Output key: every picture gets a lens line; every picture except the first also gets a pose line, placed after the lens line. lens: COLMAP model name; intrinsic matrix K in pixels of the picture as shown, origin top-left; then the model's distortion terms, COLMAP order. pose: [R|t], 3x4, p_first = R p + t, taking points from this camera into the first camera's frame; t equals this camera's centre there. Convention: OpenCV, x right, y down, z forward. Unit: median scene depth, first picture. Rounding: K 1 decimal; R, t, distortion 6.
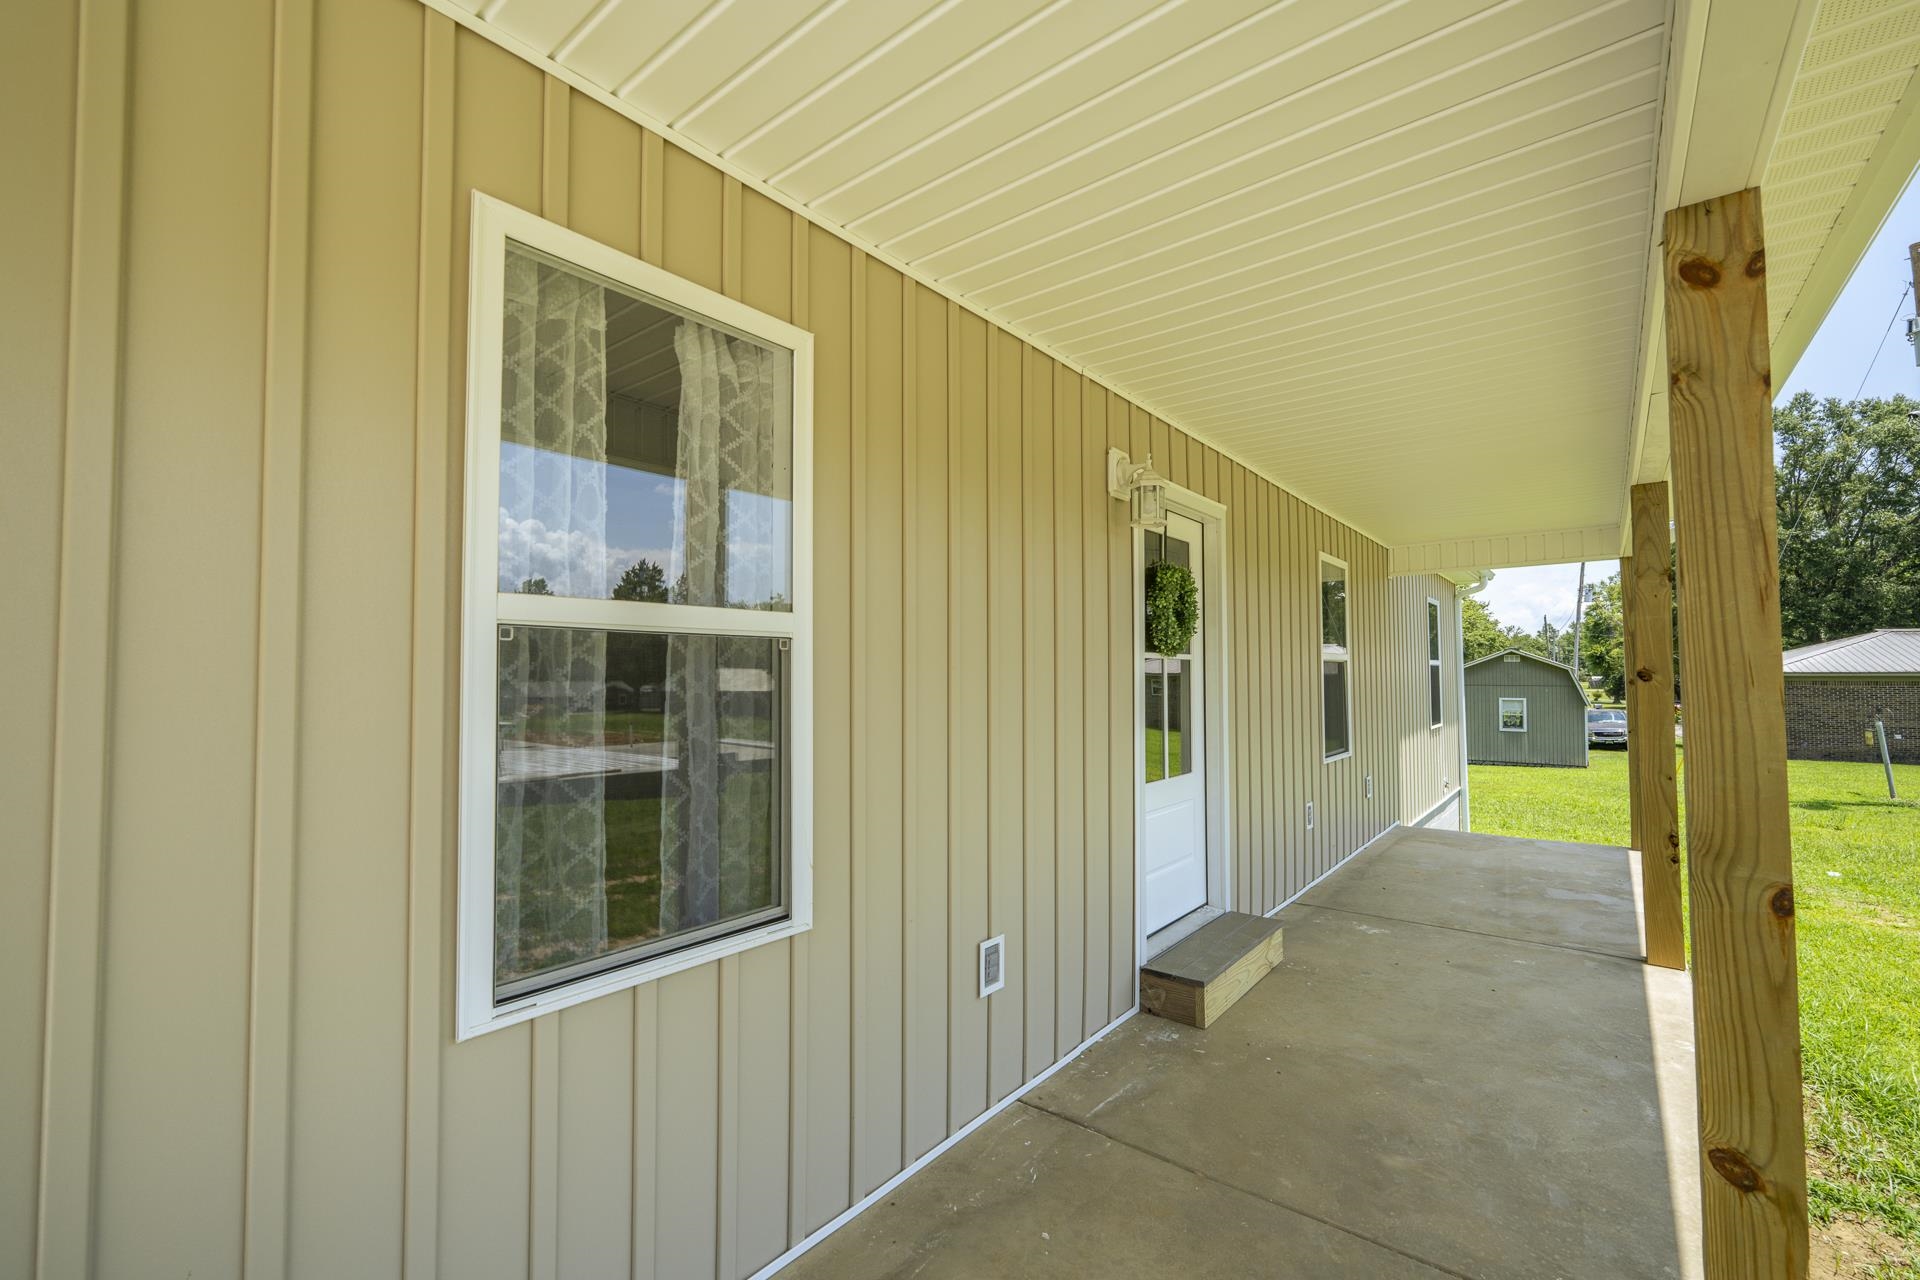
lens RADIAL K [[833.2, 0, 955.5], [0, 833.2, 640.0], [0, 0, 1]] dist [-0.001440, -0.000074]
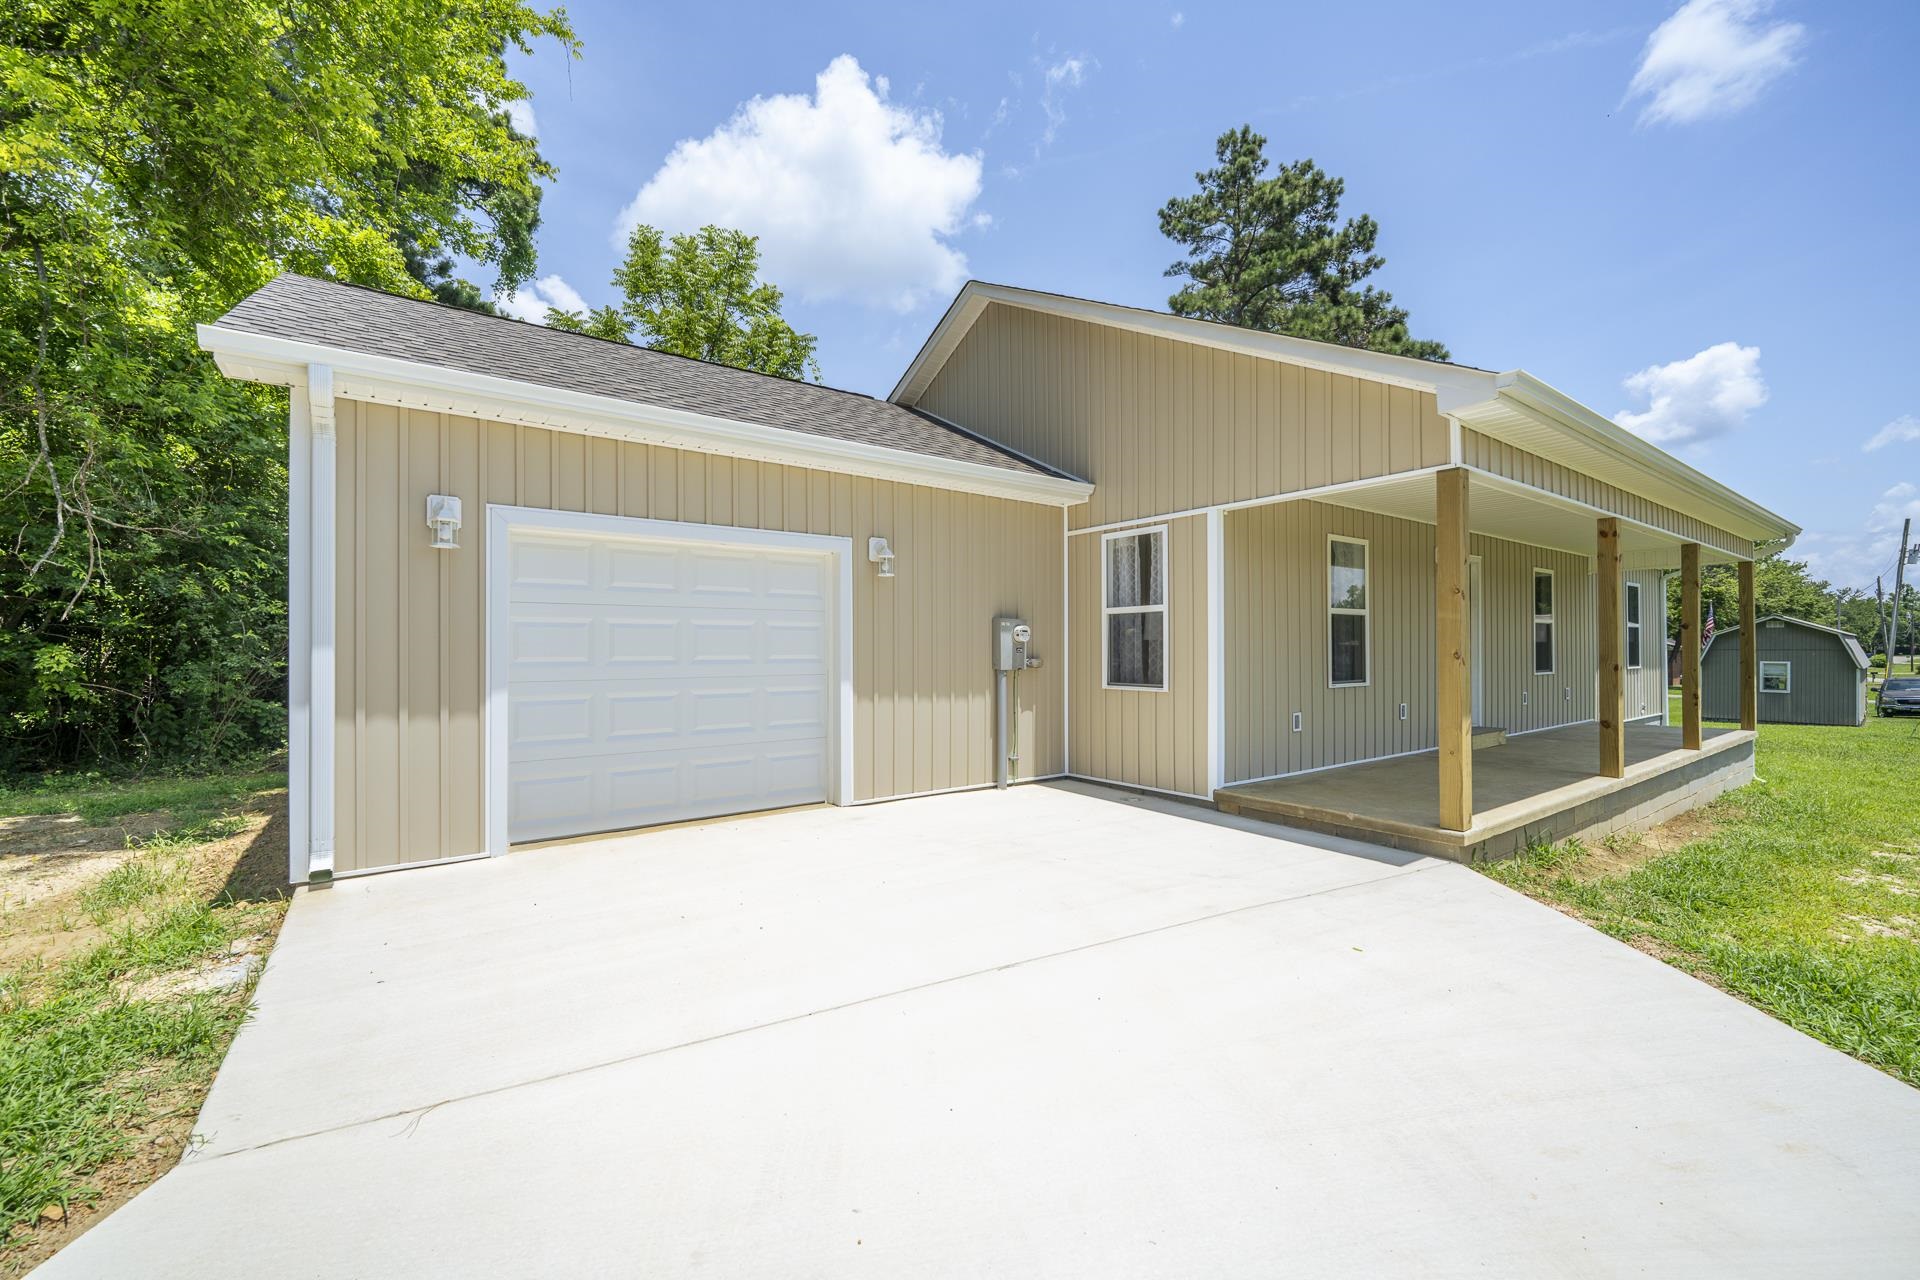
lens RADIAL K [[777.7, 0, 958.7], [0, 777.7, 638.6], [0, 0, 1]] dist [0.001817, -0.001052]
pose [[0.965365, -0.002832, -0.260889, -0.574392], [0.011186, 0.999471, 0.030542, -0.013707], [0.260665, -0.032403, 0.964886, -1.648294]]
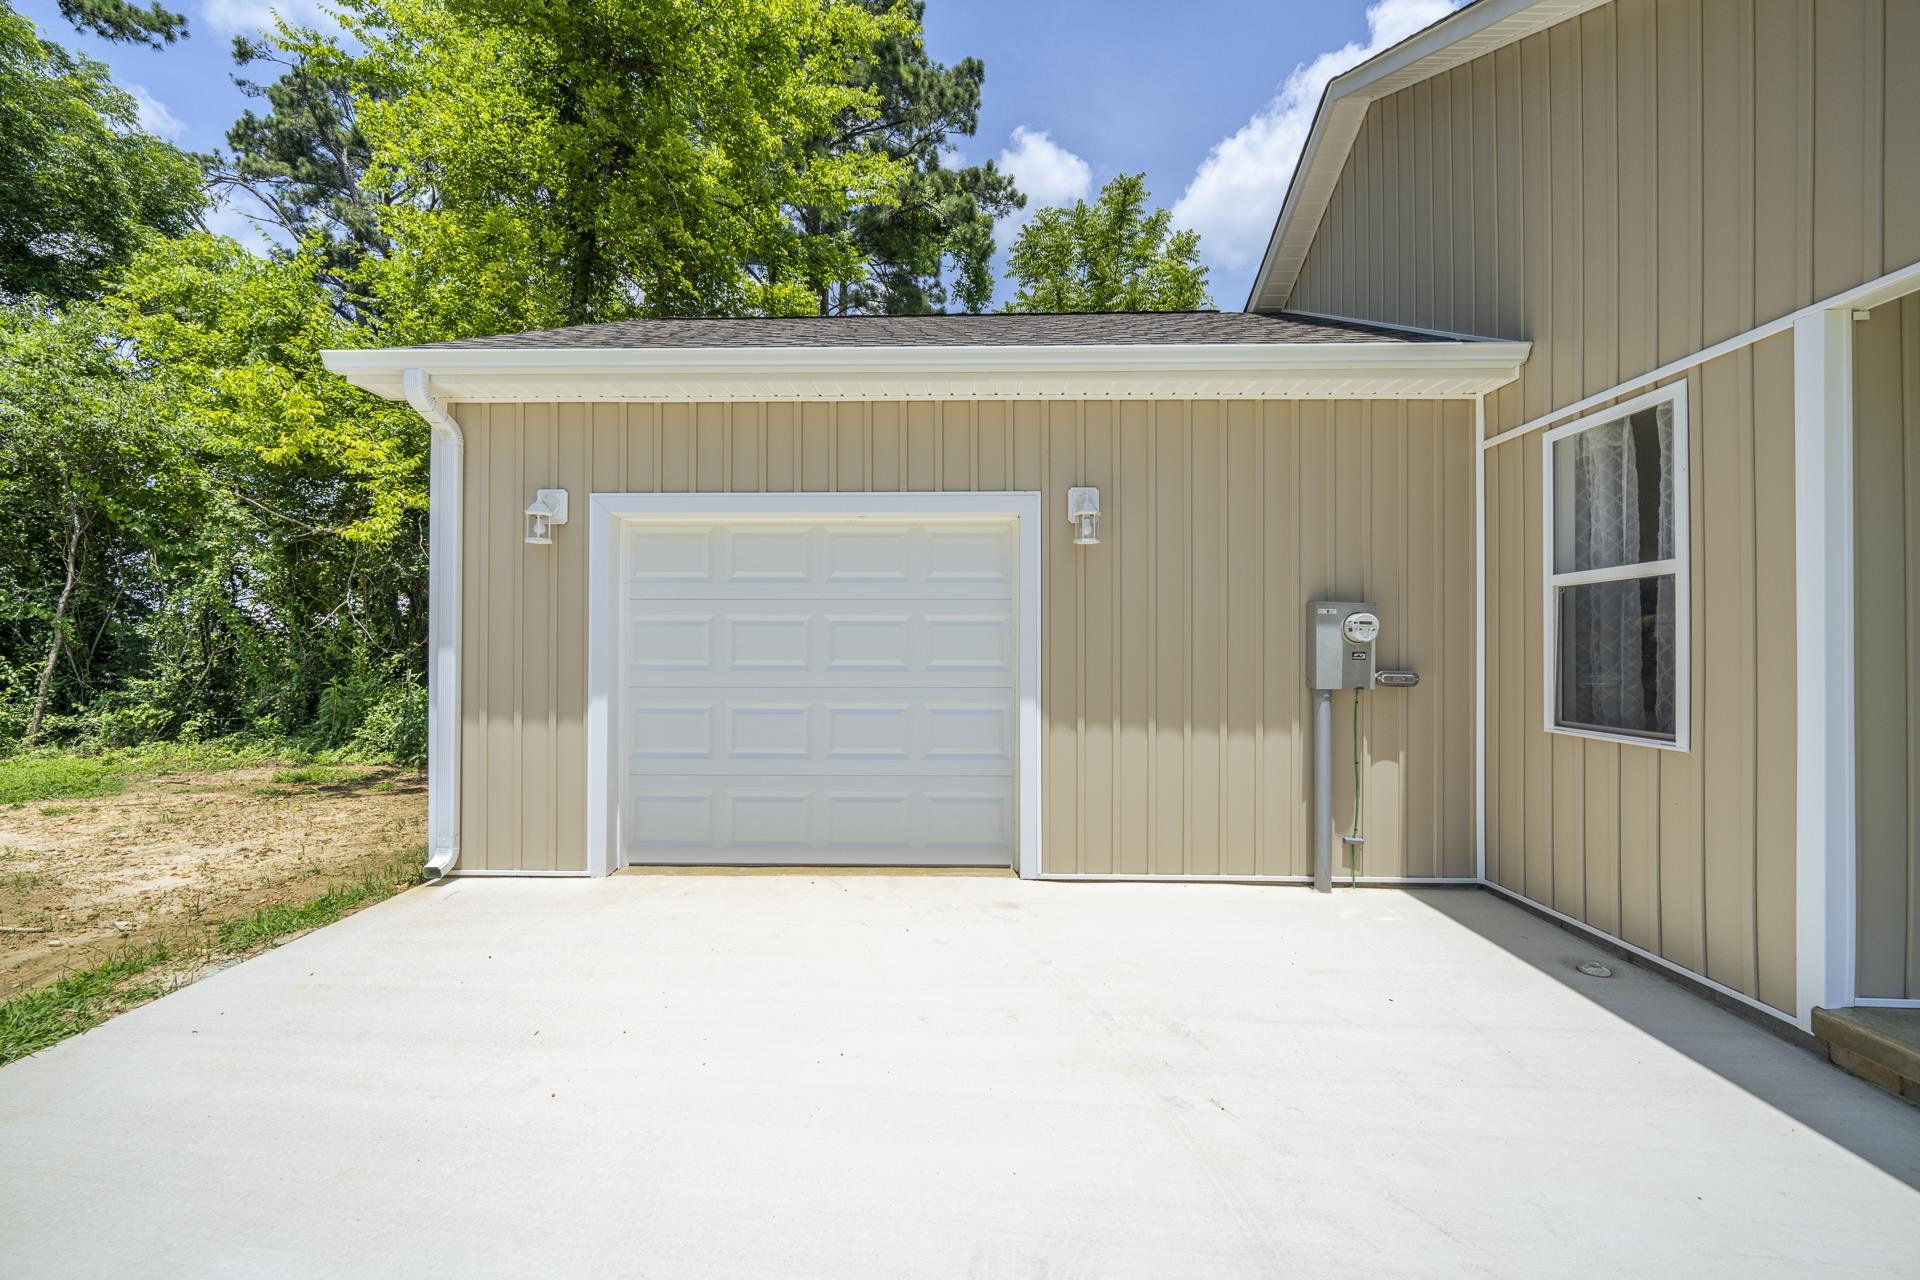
lens RADIAL K [[777.7, 0, 952.7], [0, 777.7, 642.4], [0, 0, 1]] dist [0.001817, -0.001052]
pose [[0.597478, -0.004168, -0.801875, -0.395644], [0.031550, 0.999334, 0.018313, 0.015427], [0.801265, -0.036241, 0.597212, -0.931266]]
